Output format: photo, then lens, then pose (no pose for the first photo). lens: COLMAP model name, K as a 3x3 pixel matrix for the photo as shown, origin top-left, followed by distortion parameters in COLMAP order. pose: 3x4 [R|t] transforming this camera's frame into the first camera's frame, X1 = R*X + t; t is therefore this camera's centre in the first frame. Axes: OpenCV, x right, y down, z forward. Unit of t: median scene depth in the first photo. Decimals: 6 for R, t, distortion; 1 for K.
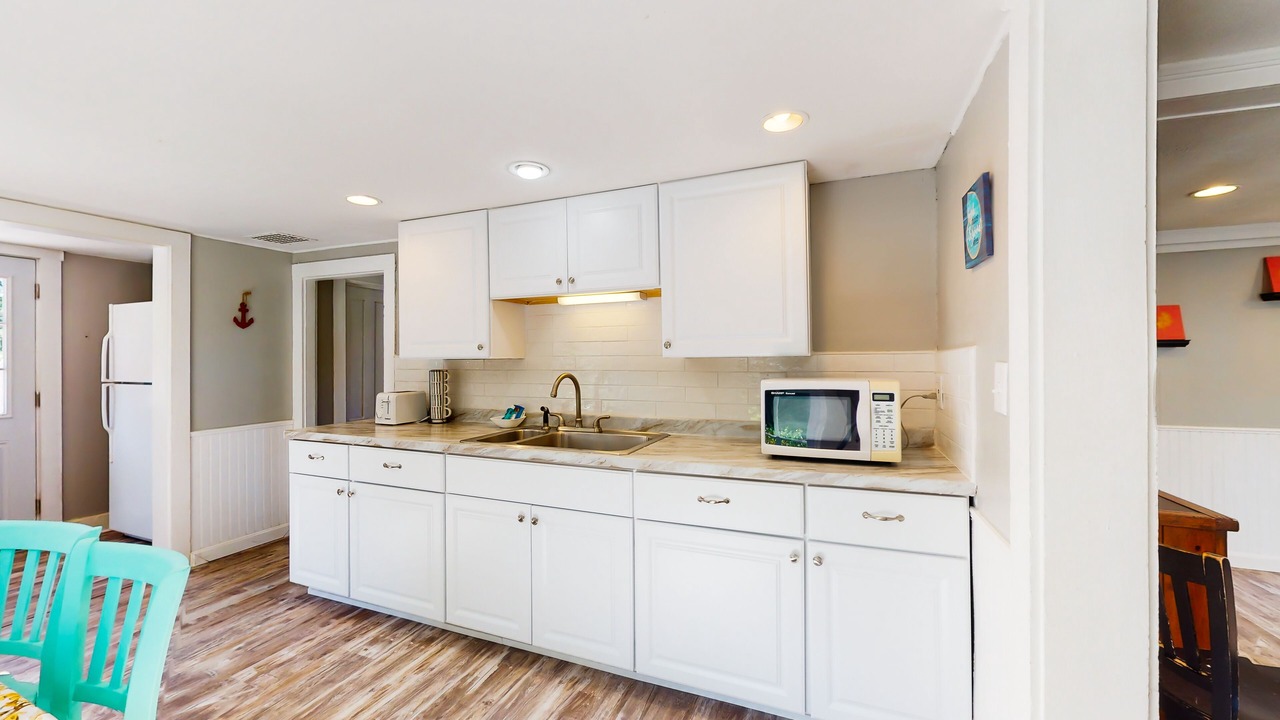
lens RADIAL K [[482.7, 0, 635.4], [0, 482.7, 354.4], [0, 0, 1]] dist [-0.001042, 0.000858]
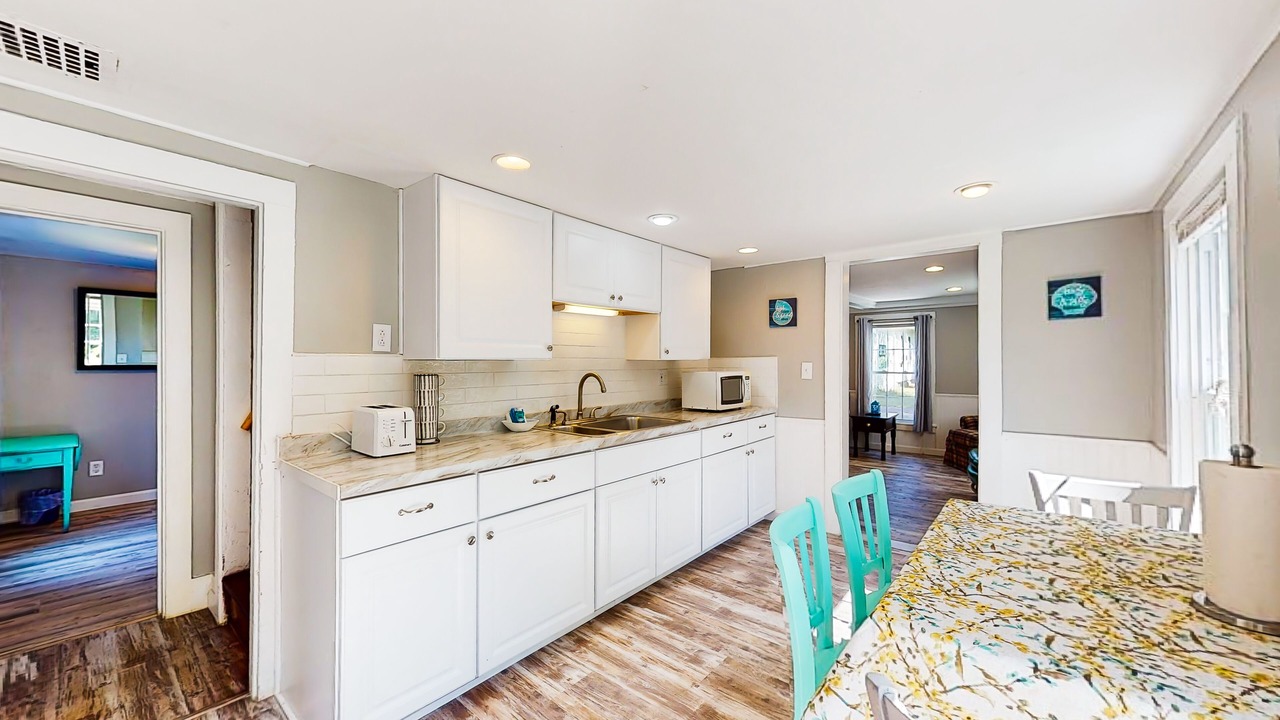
lens RADIAL K [[482.7, 0, 631.4], [0, 482.7, 362.1], [0, 0, 1]] dist [-0.001042, 0.000858]
pose [[0.311559, 0.008776, 0.950186, -1.388950], [0.003021, 0.999943, -0.010226, 0.028651], [-0.950222, 0.006057, 0.311515, 0.607284]]
